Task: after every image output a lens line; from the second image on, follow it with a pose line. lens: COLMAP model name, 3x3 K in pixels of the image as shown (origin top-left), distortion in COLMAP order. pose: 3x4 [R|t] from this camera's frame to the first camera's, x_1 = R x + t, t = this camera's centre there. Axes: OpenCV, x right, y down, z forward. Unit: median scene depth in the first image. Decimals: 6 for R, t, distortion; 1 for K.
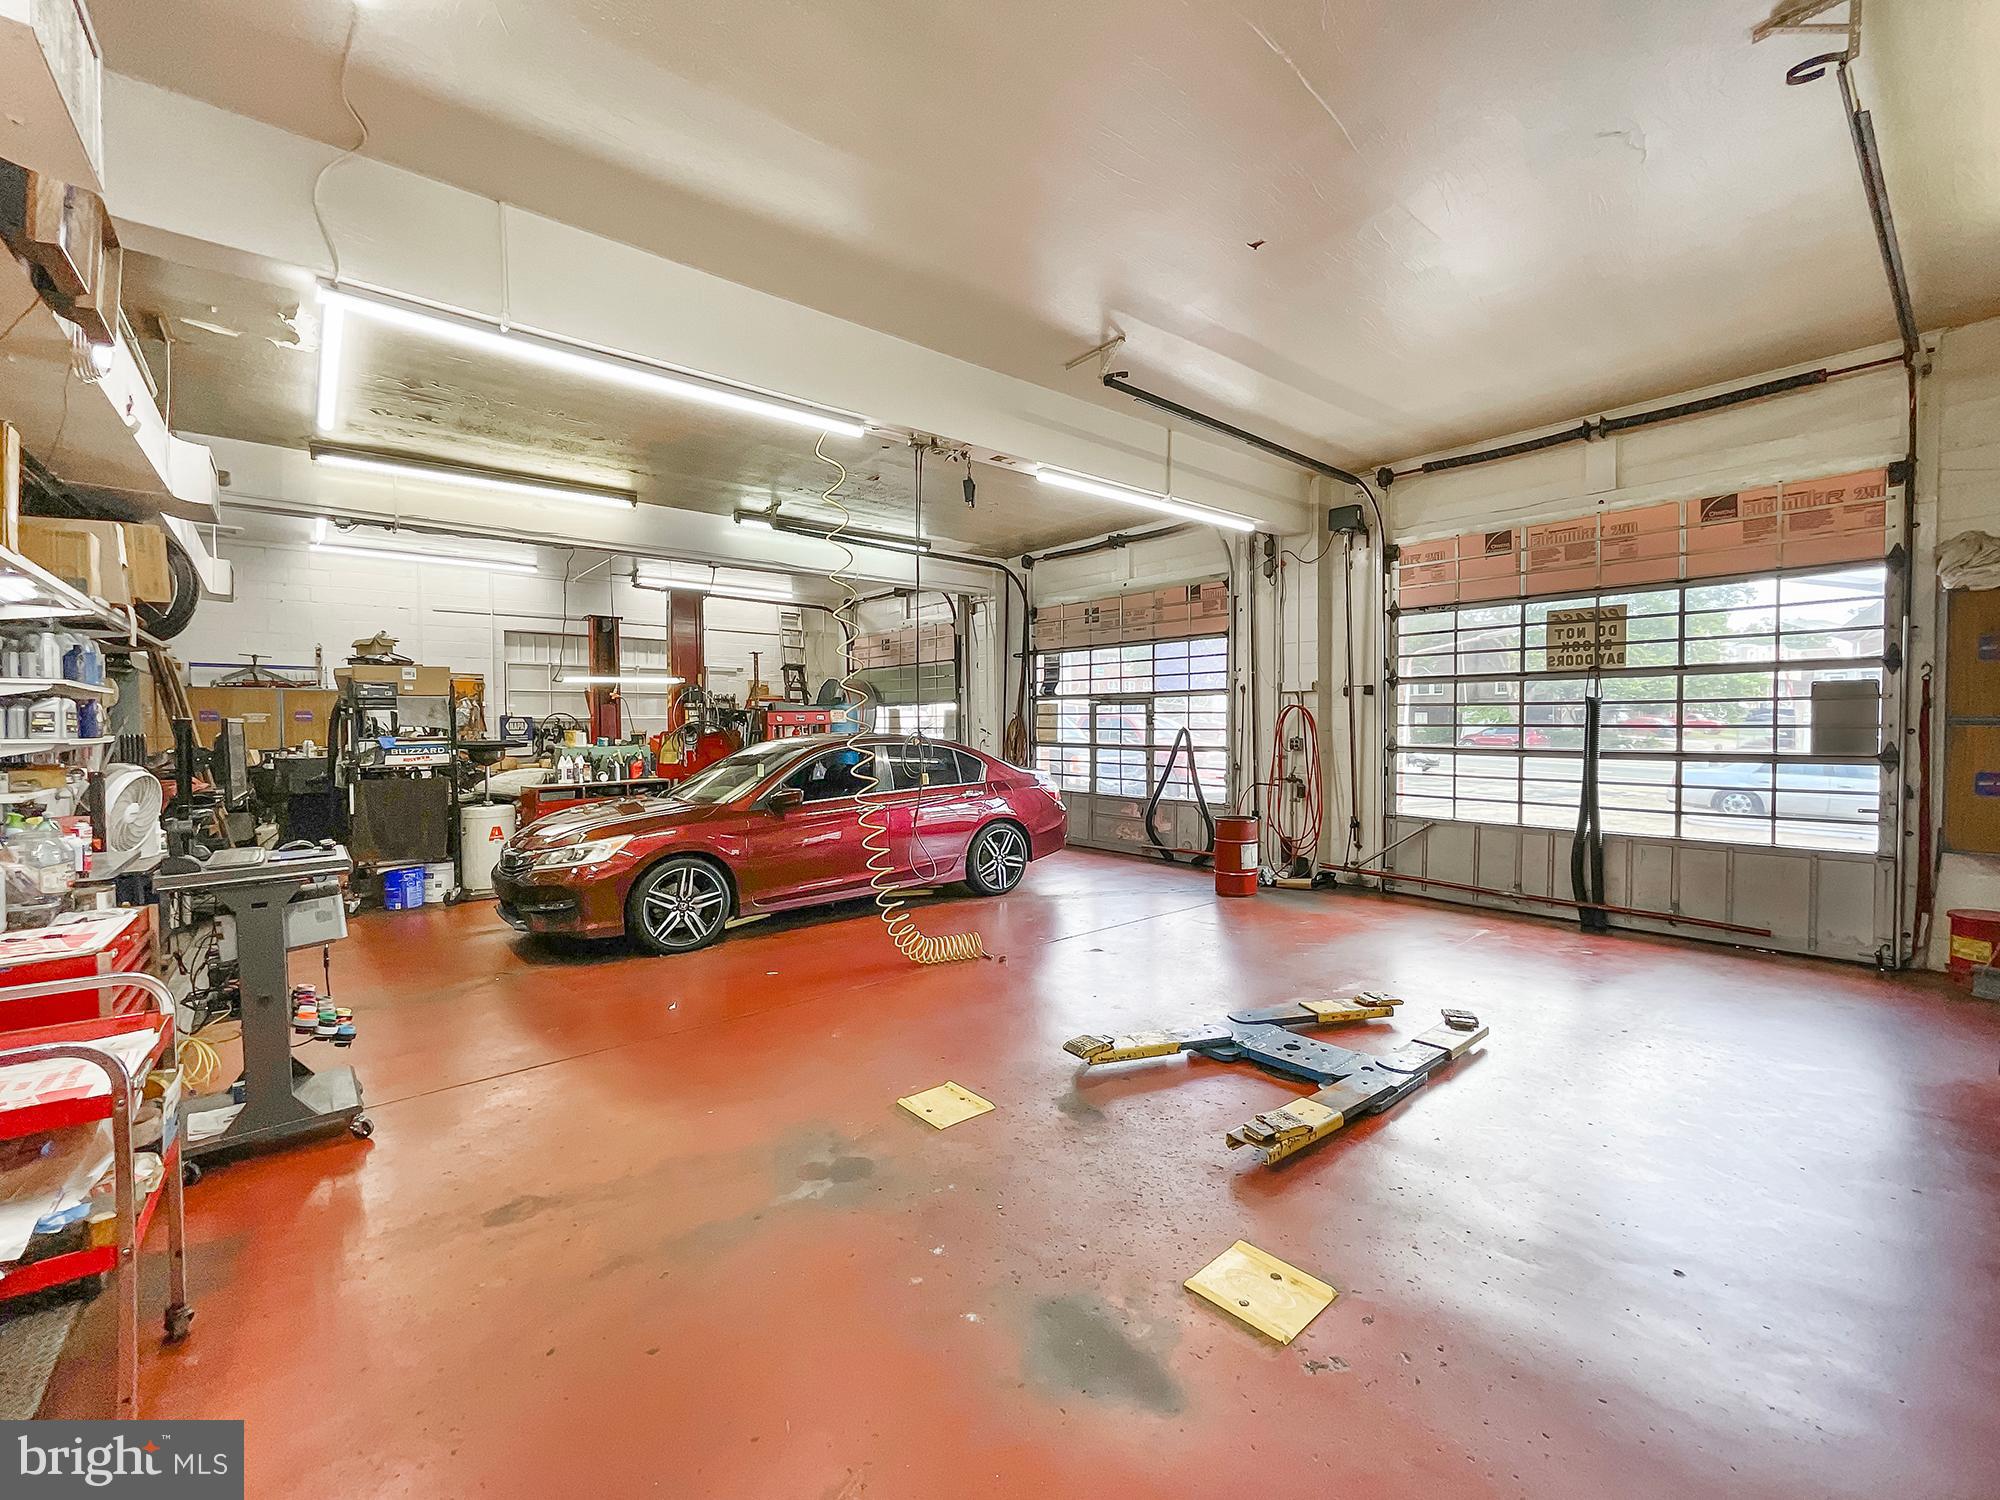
lens RADIAL K [[830.0, 0, 1005.5], [0, 830.0, 749.4], [0, 0, 1]] dist [-0.000495, -0.000777]
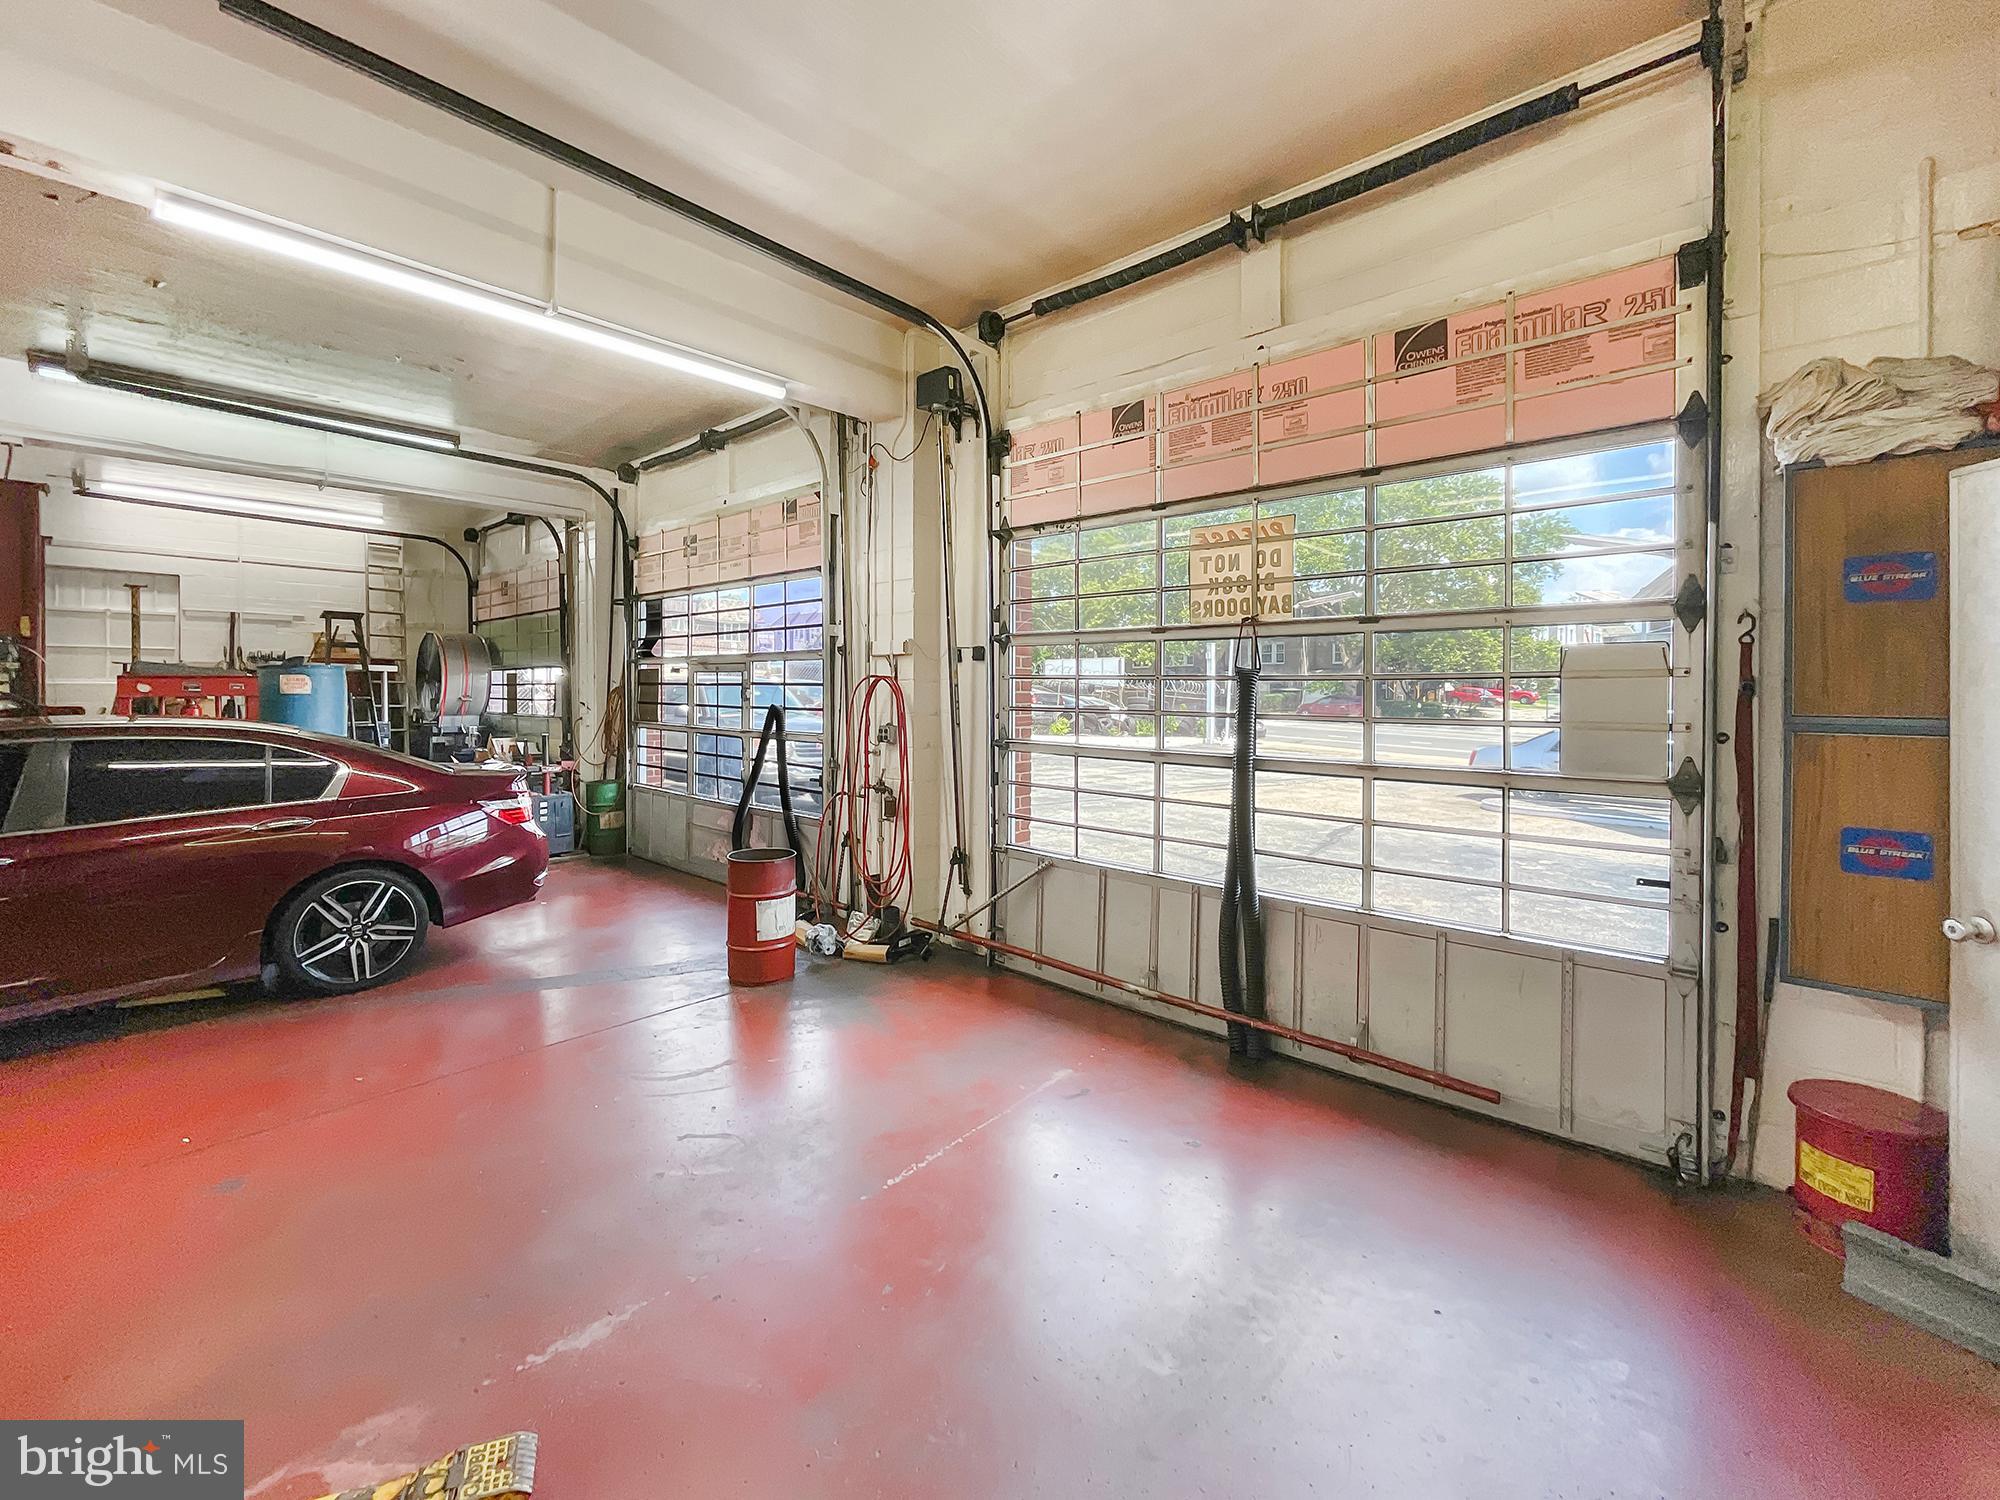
lens RADIAL K [[839.7, 0, 993.1], [0, 839.7, 699.4], [0, 0, 1]] dist [-0.001656, -0.000207]
pose [[0.992193, 0.008873, 0.124394, 0.454225], [-0.006252, 0.999751, -0.021442, -0.026618], [-0.124553, 0.020497, 0.992001, 0.424024]]
